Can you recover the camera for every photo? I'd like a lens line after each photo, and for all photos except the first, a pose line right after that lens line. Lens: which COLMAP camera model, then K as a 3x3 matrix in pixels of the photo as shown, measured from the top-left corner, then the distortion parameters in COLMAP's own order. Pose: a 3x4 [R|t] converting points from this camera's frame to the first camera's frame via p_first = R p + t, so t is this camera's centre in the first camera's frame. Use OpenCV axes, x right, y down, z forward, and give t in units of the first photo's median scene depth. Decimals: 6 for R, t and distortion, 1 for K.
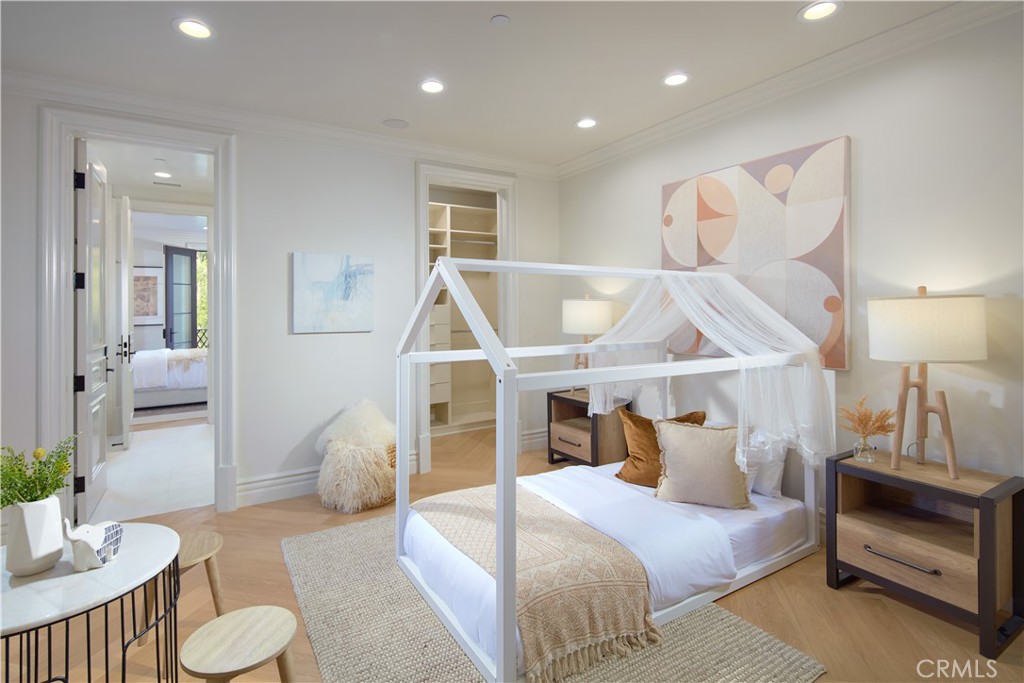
lens RADIAL K [[506.7, 0, 518.6], [0, 506.7, 309.5], [0, 0, 1]] dist [-0.002388, -0.000134]
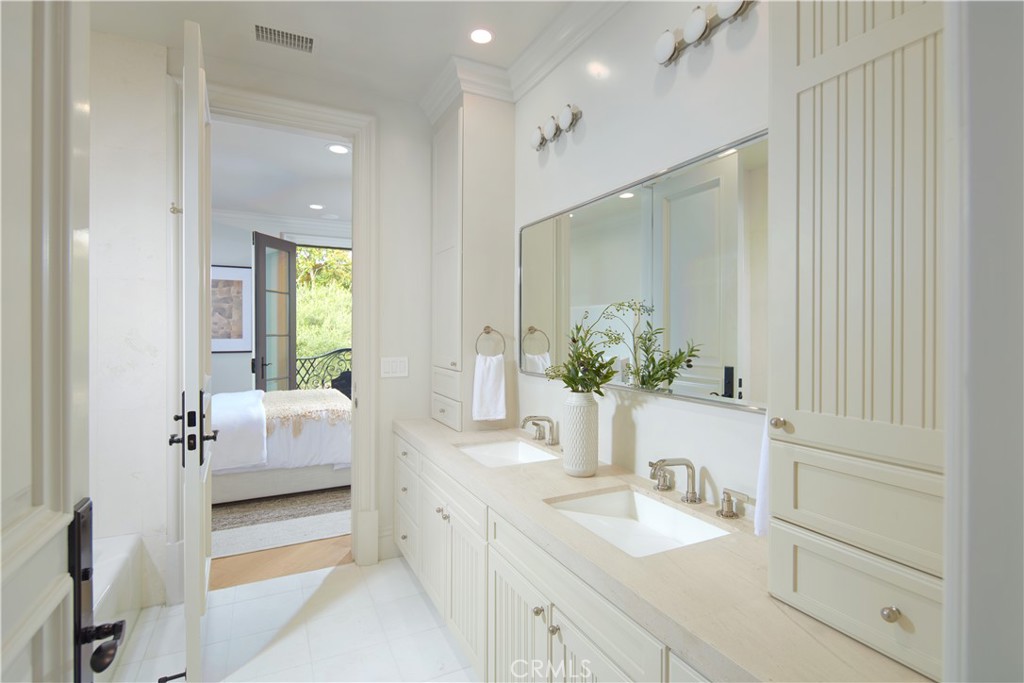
lens RADIAL K [[506.7, 0, 512.7], [0, 506.7, 337.6], [0, 0, 1]] dist [-0.002388, -0.000134]
pose [[0.993934, 0.009909, -0.109528, -0.289001], [-0.009400, 0.999942, 0.005169, 0.004545], [0.109573, -0.004108, 0.993970, 0.377231]]
